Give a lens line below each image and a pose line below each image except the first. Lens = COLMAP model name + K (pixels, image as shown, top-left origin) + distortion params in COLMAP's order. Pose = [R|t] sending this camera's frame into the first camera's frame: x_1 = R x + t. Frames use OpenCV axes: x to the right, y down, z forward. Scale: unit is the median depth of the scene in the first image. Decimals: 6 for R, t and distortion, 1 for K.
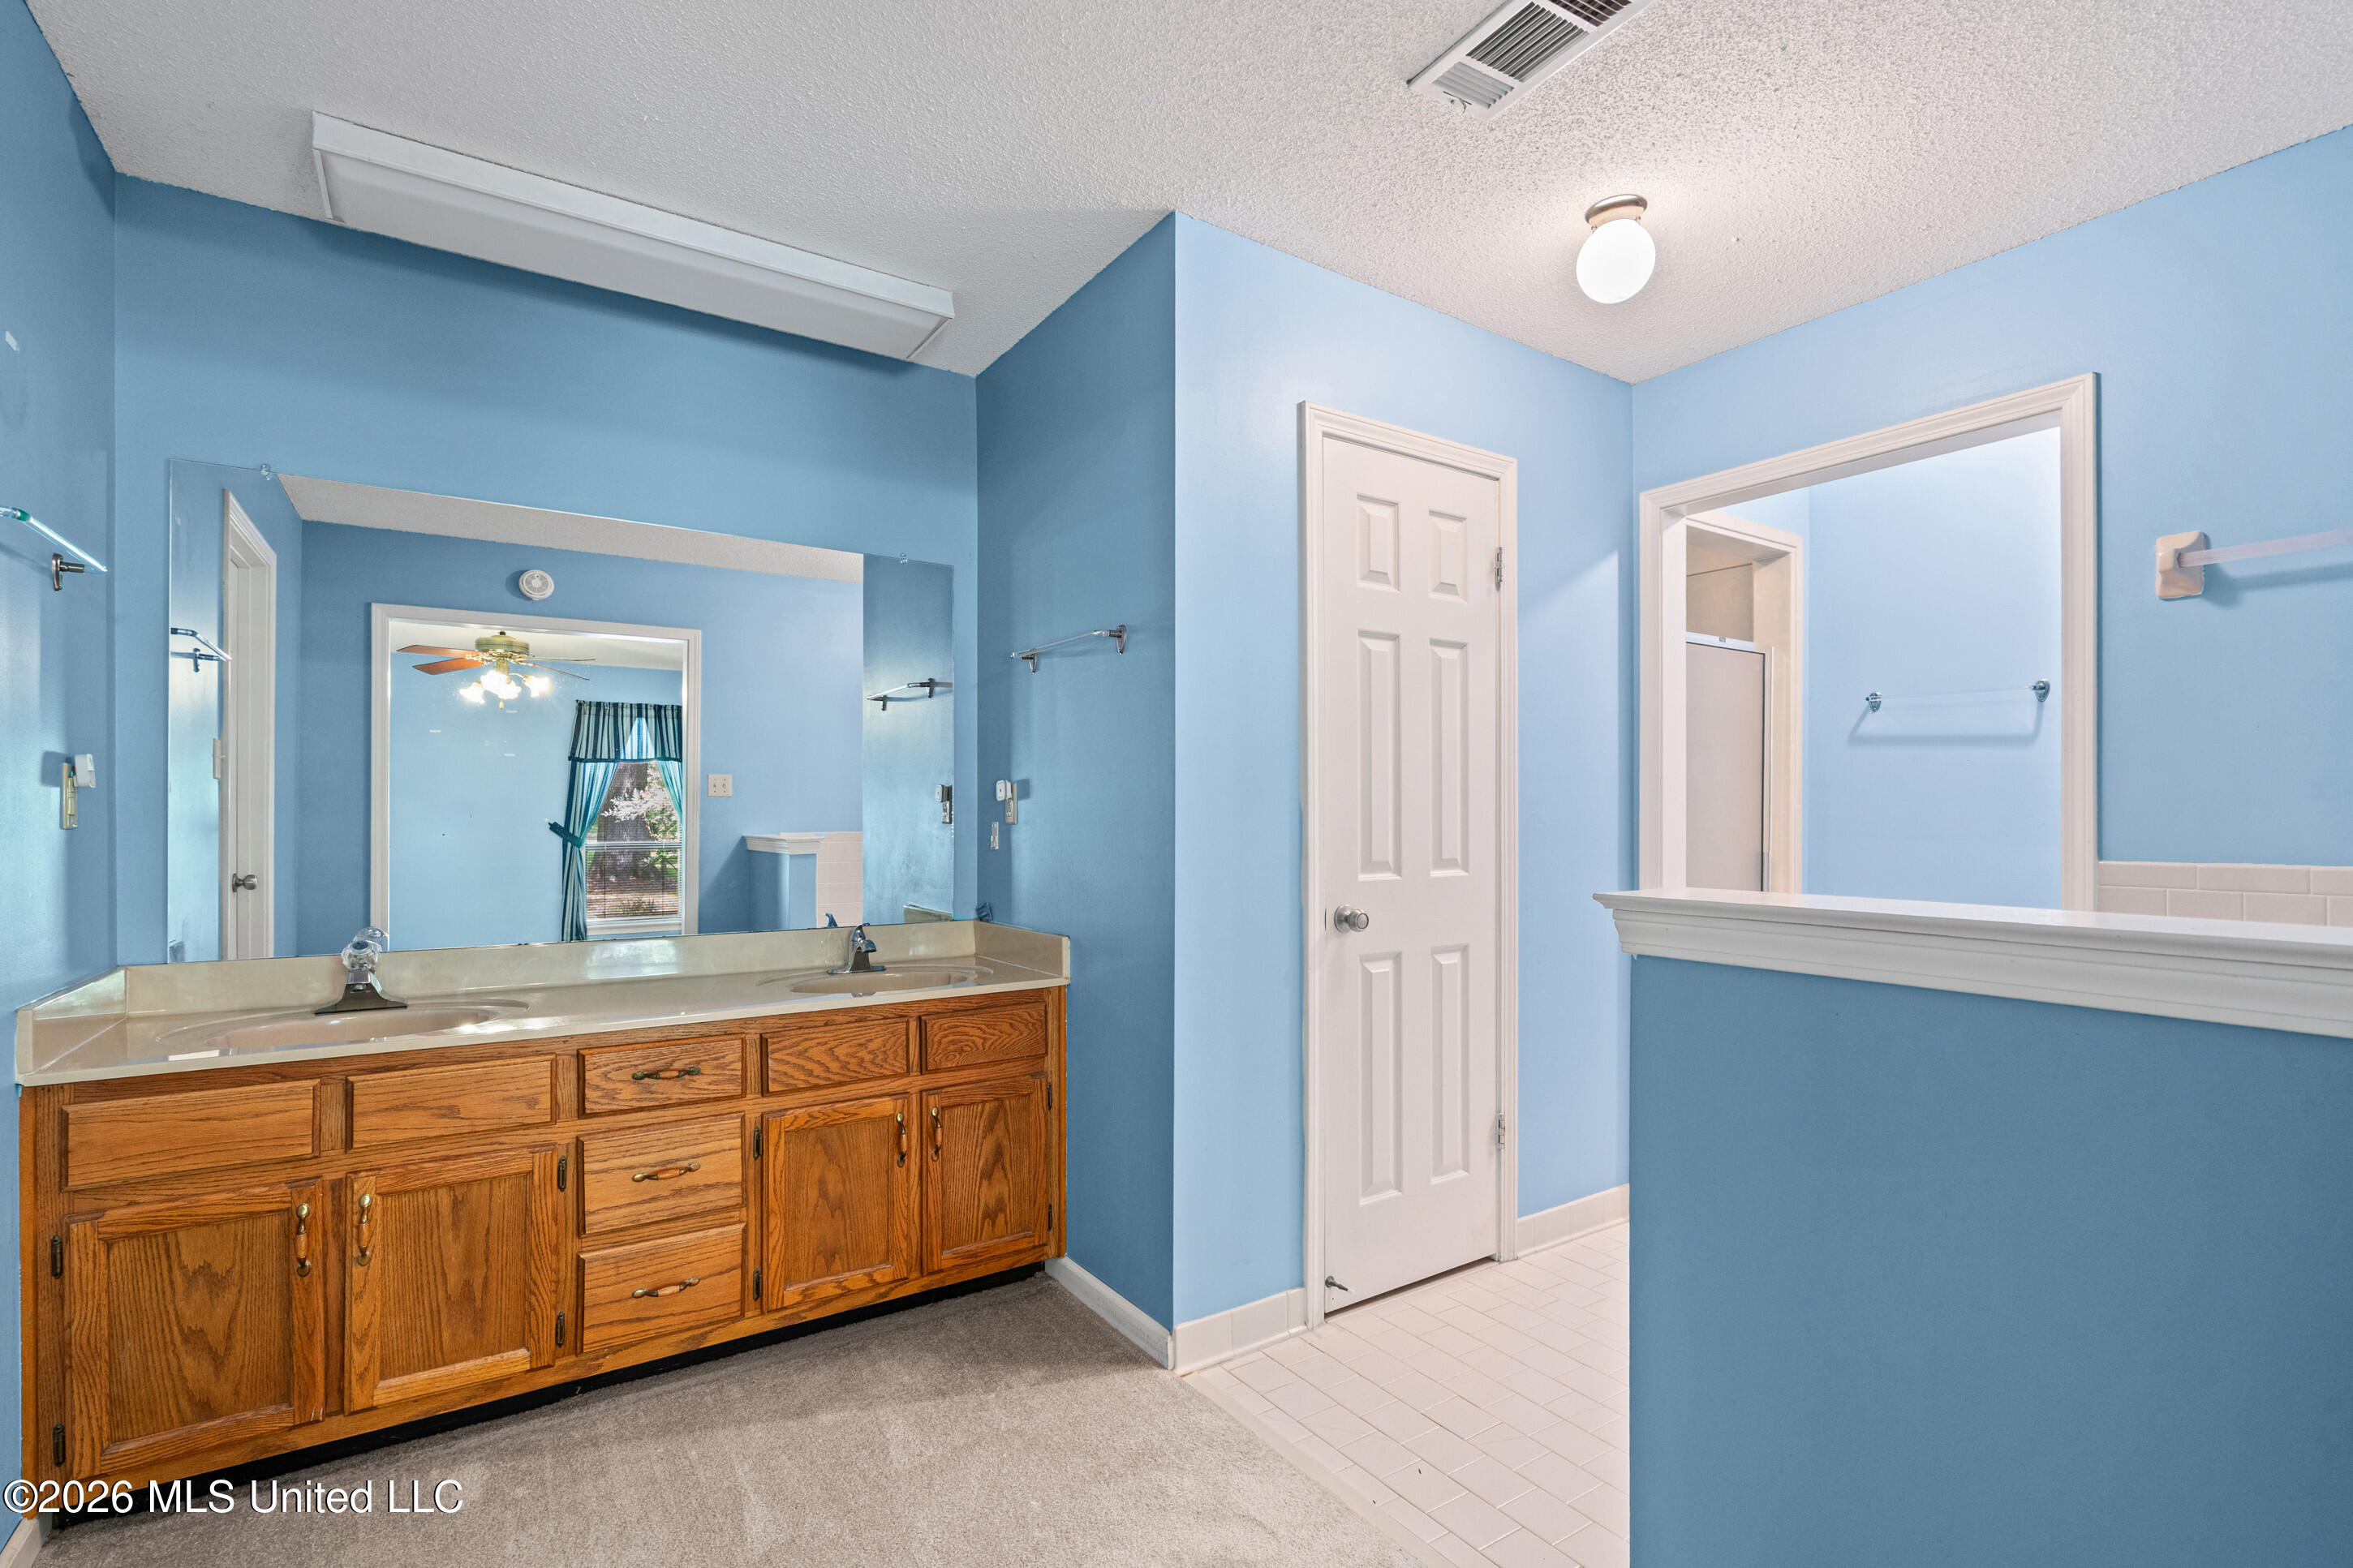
lens RADIAL K [[1091.6, 0, 1172.8], [0, 1091.6, 802.4], [0, 0, 1]] dist [-0.007346, 0.000781]
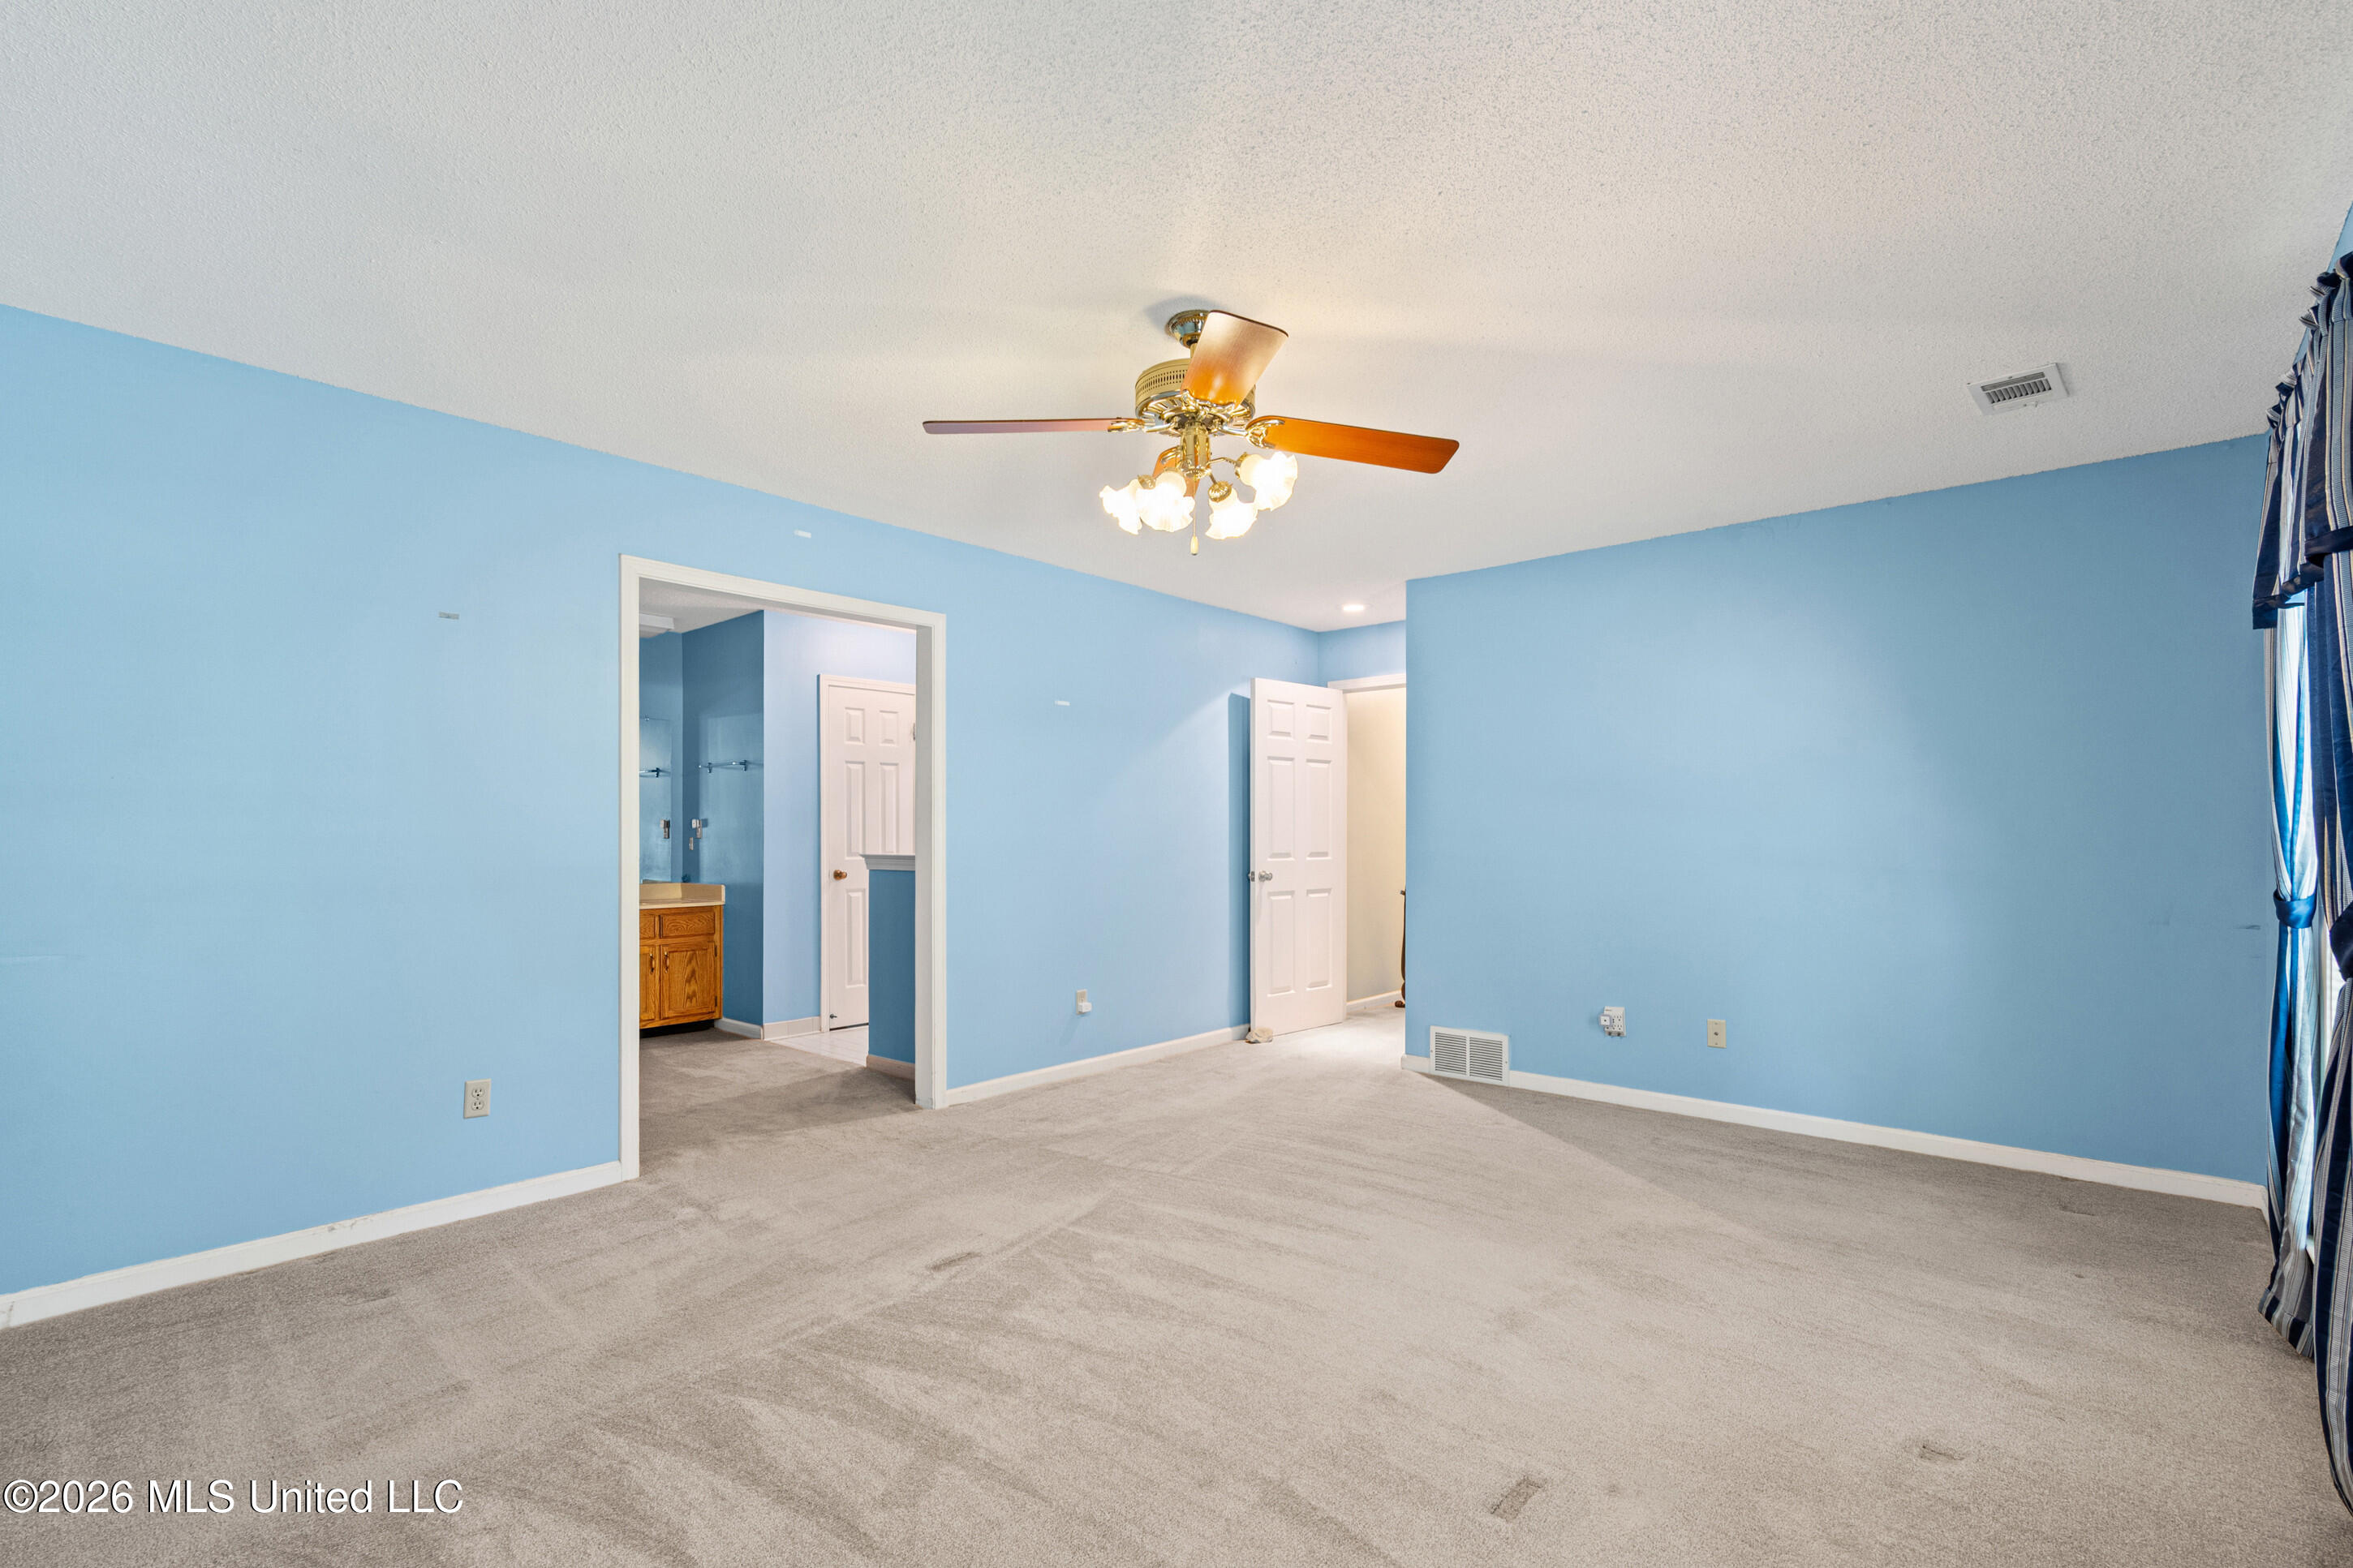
lens RADIAL K [[1091.6, 0, 1172.8], [0, 1091.6, 802.4], [0, 0, 1]] dist [-0.007346, 0.000781]
pose [[0.967554, -0.002133, 0.252656, 0.267094], [0.002957, 0.999991, -0.002885, -0.052488], [-0.252647, 0.003538, 0.967552, -1.656669]]
